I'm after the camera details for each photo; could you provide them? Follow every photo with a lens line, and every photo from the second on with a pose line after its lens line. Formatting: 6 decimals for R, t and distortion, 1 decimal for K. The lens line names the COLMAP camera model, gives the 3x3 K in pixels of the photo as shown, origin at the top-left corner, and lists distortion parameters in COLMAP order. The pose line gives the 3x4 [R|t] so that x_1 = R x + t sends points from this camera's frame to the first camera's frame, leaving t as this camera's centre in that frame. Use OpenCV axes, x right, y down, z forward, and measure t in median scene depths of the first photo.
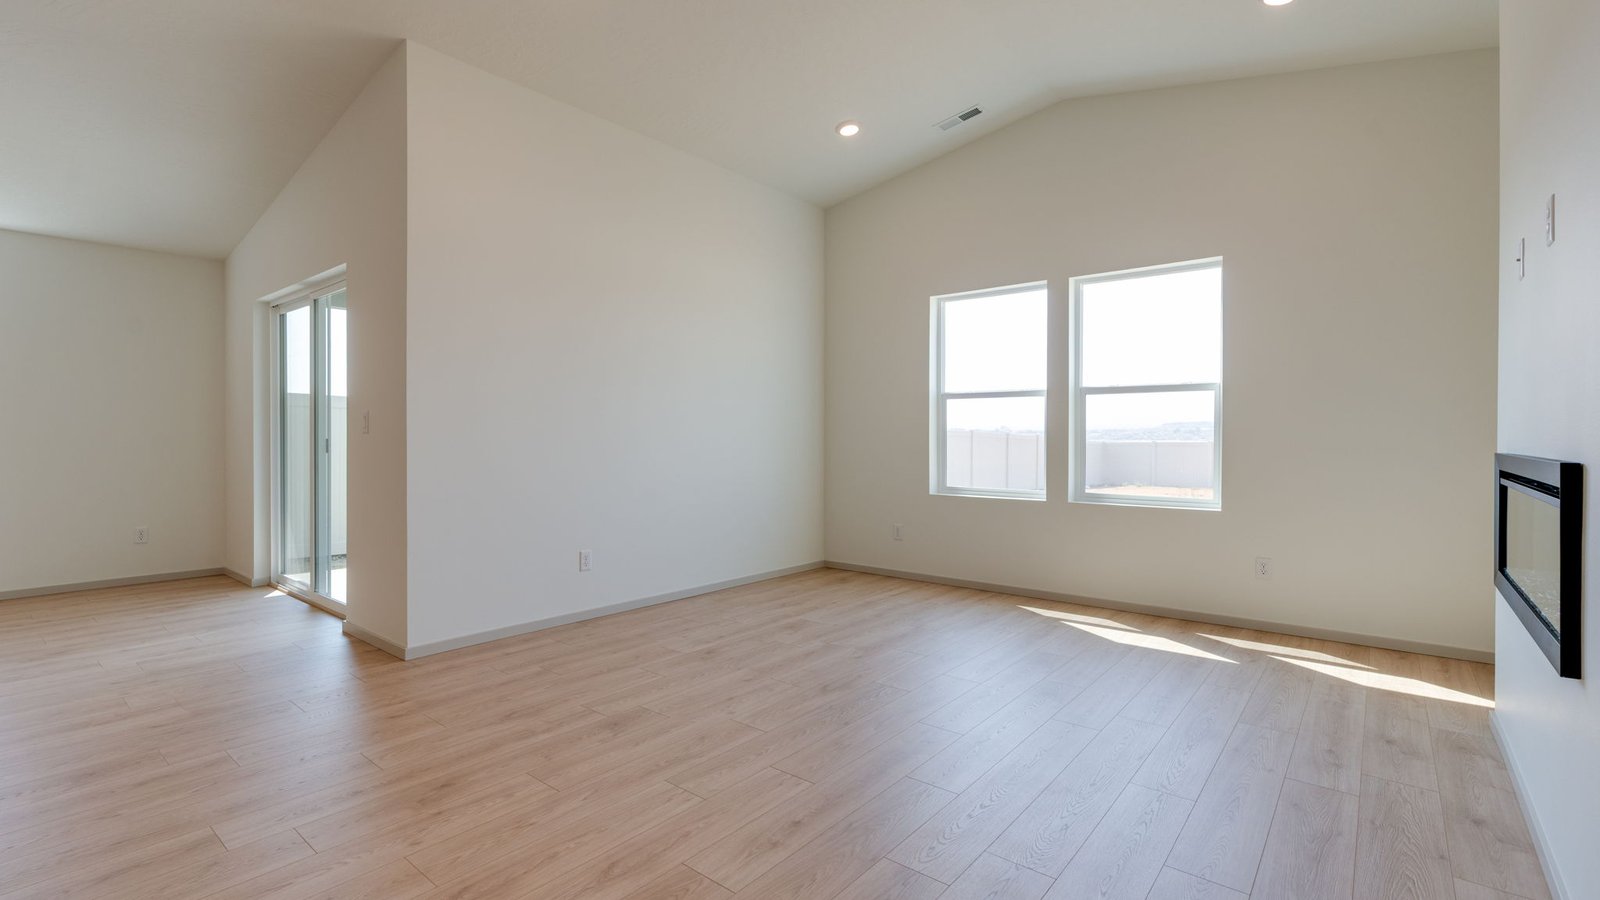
lens RADIAL K [[741.5, 0, 800.0], [0, 741.5, 450.0], [0, 0, 1]] dist [-0.053511, 0.000065]
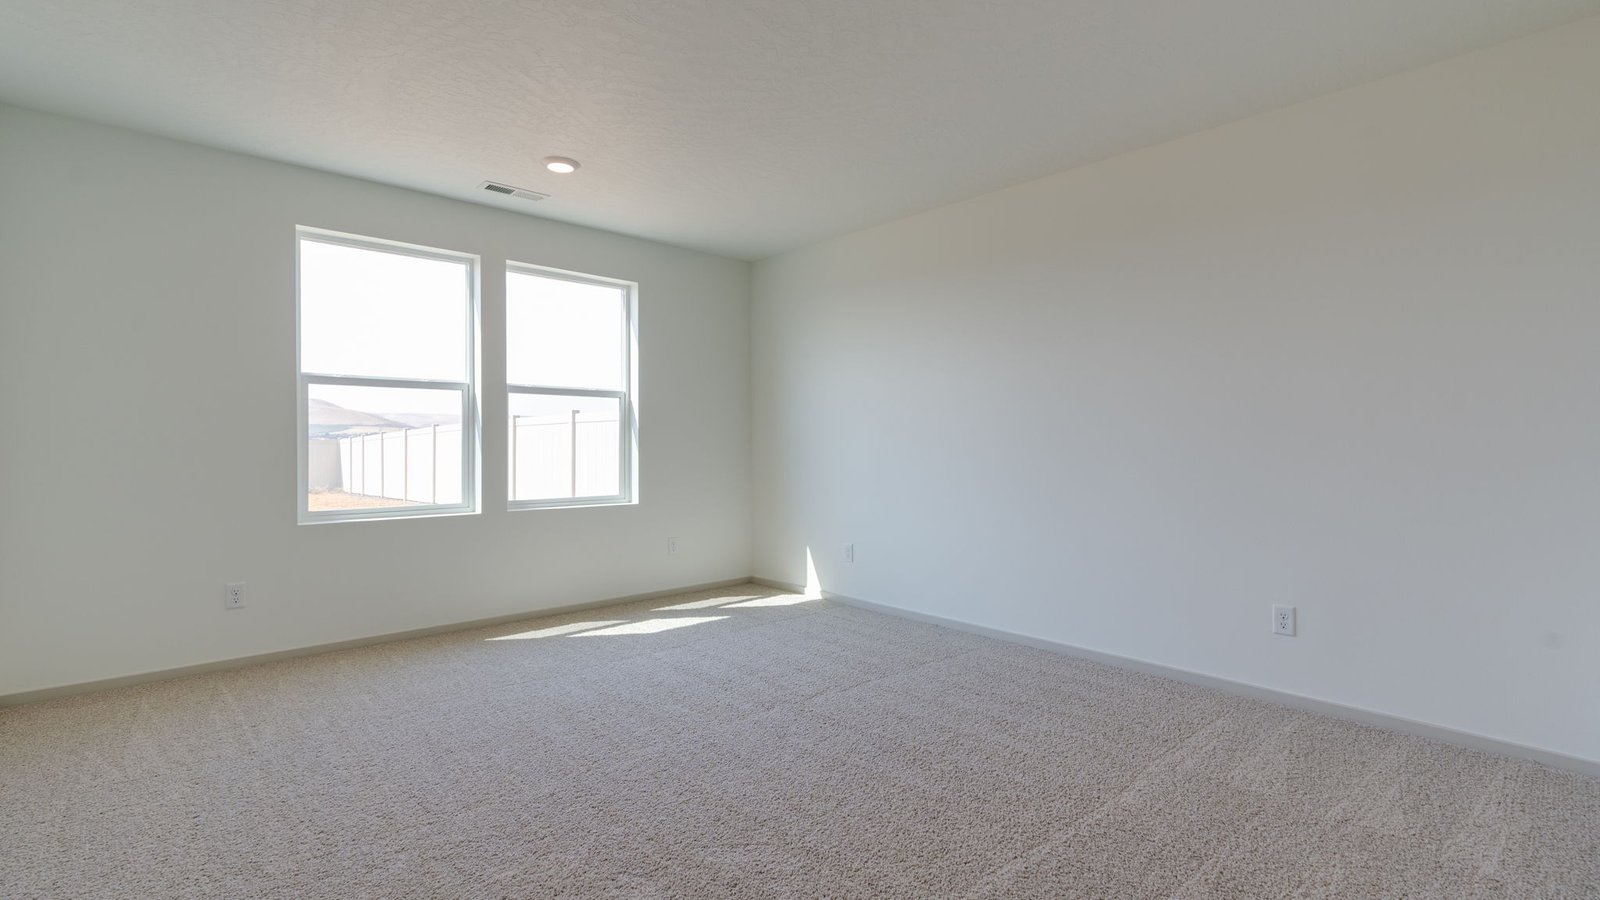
lens RADIAL K [[728.4, 0, 800.0], [0, 728.4, 450.0], [0, 0, 1]] dist [-0.009184, 0.000267]
pose [[0.134587, -0.016125, 0.990771, -0.466160], [0.007870, 0.999853, 0.015203, -0.014185], [-0.990871, 0.005751, 0.134694, 0.509856]]
